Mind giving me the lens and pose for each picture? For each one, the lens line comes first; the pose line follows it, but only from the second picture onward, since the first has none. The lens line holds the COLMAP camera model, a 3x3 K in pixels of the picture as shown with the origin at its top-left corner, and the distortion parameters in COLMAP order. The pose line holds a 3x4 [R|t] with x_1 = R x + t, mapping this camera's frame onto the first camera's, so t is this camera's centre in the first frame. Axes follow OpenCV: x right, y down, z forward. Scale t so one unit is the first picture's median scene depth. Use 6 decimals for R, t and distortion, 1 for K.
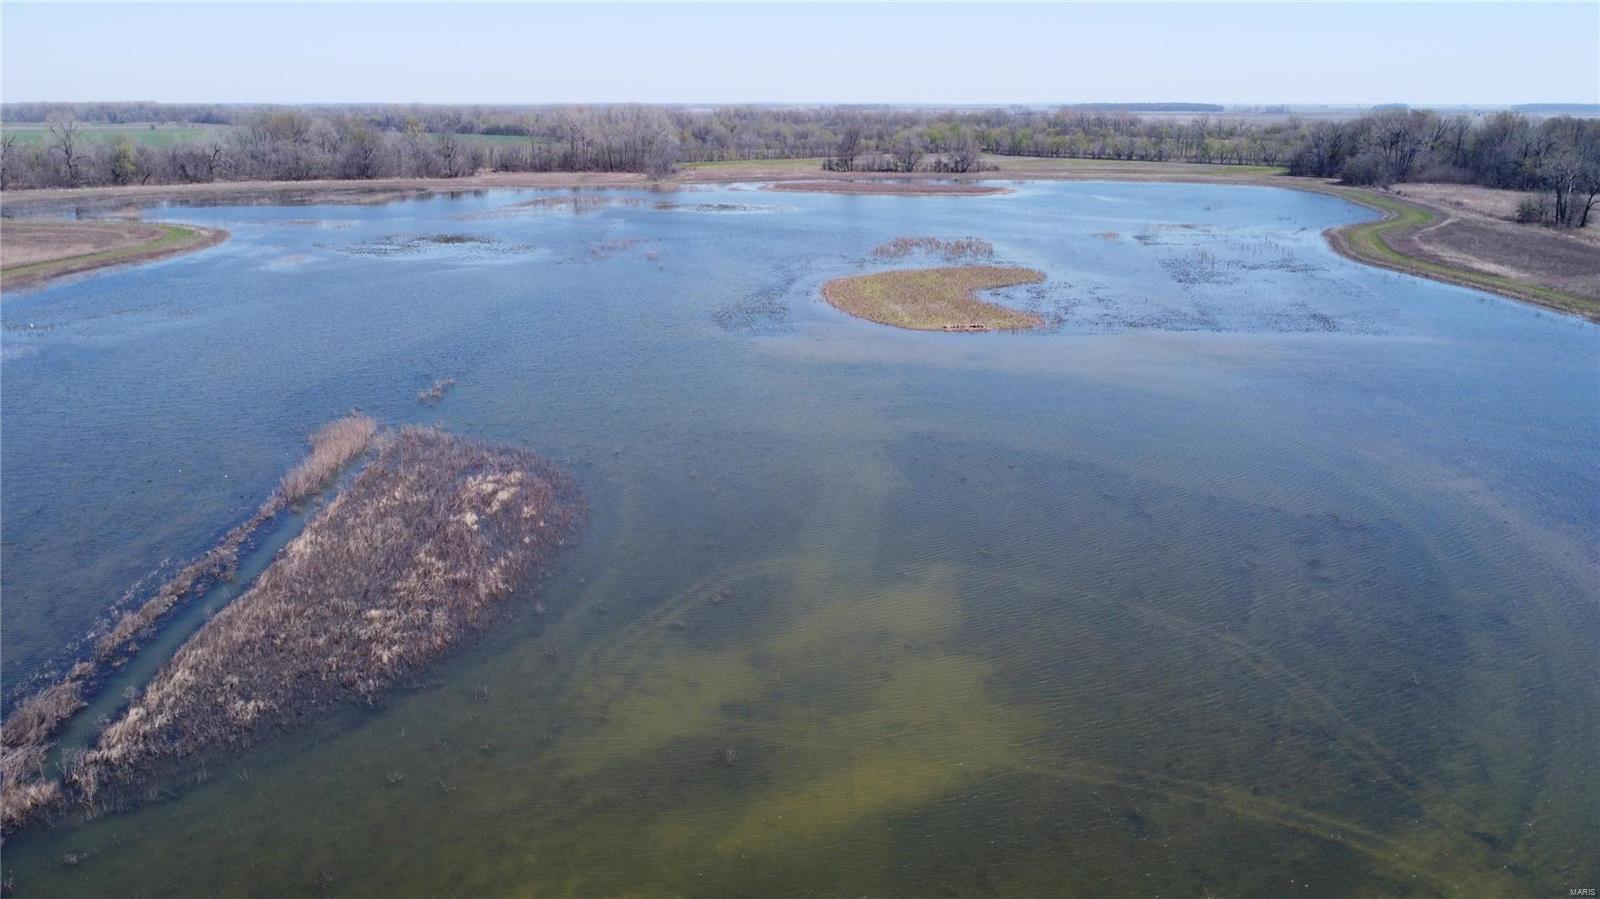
lens RADIAL K [[1200.4, 0, 790.5], [0, 1200.4, 442.9], [0, 0, 1]] dist [0.000977, -0.004625]
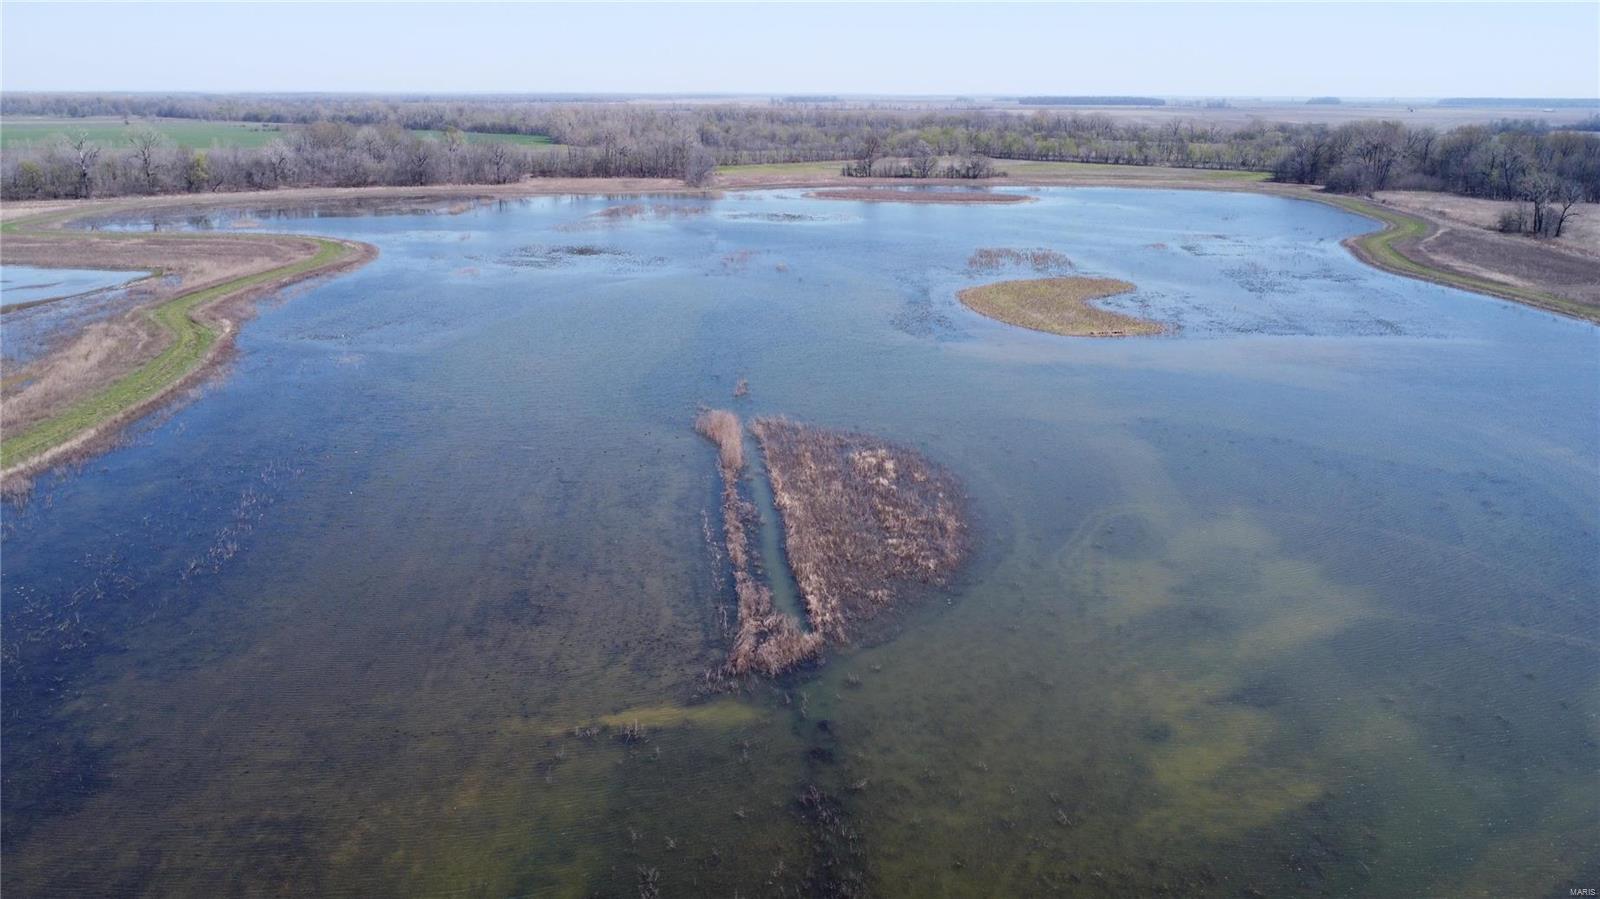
lens RADIAL K [[1200.4, 0, 810.4], [0, 1200.4, 454.8], [0, 0, 1]] dist [0.000977, -0.004625]
pose [[0.998355, -0.010488, 0.056366, -0.115074], [0.009625, 0.999833, 0.015563, 0.002597], [-0.056520, -0.014994, 0.998289, -0.101542]]
